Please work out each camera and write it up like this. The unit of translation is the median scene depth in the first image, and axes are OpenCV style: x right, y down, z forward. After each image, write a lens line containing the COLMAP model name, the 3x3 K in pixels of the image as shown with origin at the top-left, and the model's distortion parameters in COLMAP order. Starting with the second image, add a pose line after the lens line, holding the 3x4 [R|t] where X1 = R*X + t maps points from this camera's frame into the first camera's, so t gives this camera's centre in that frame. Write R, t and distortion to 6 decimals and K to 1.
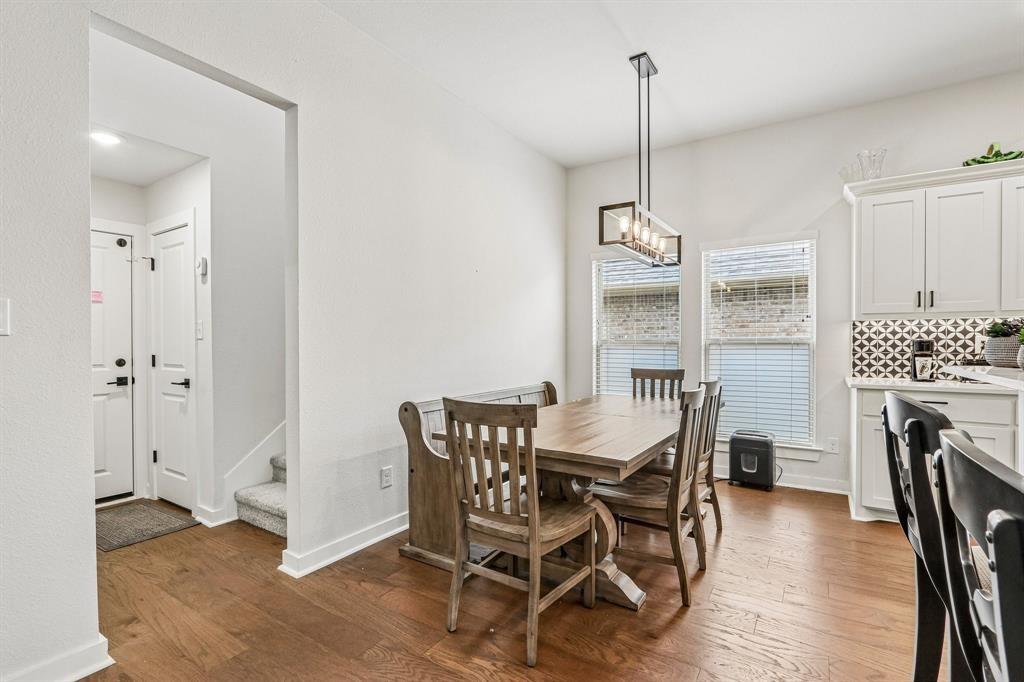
lens RADIAL K [[471.8, 0, 518.1], [0, 471.8, 344.9], [0, 0, 1]] dist [-0.014055, 0.000976]
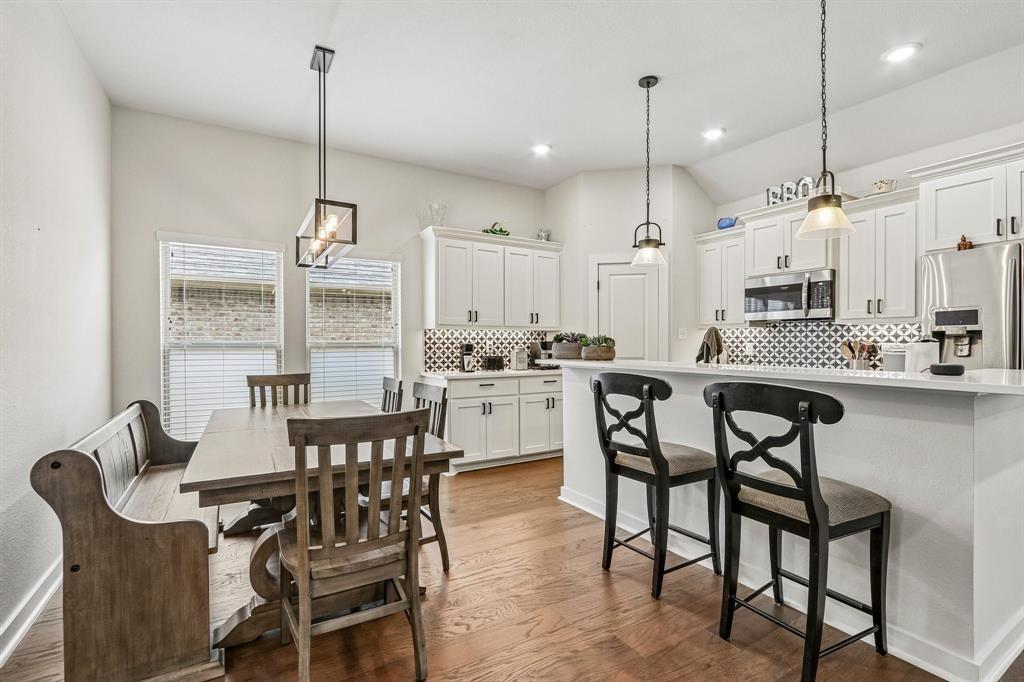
lens RADIAL K [[471.8, 0, 512.6], [0, 471.8, 345.6], [0, 0, 1]] dist [-0.014055, 0.000976]
pose [[0.444775, -0.002000, 0.895640, -0.380893], [0.008120, 0.999965, -0.001800, -0.001170], [-0.895605, 0.008073, 0.444776, 0.200300]]
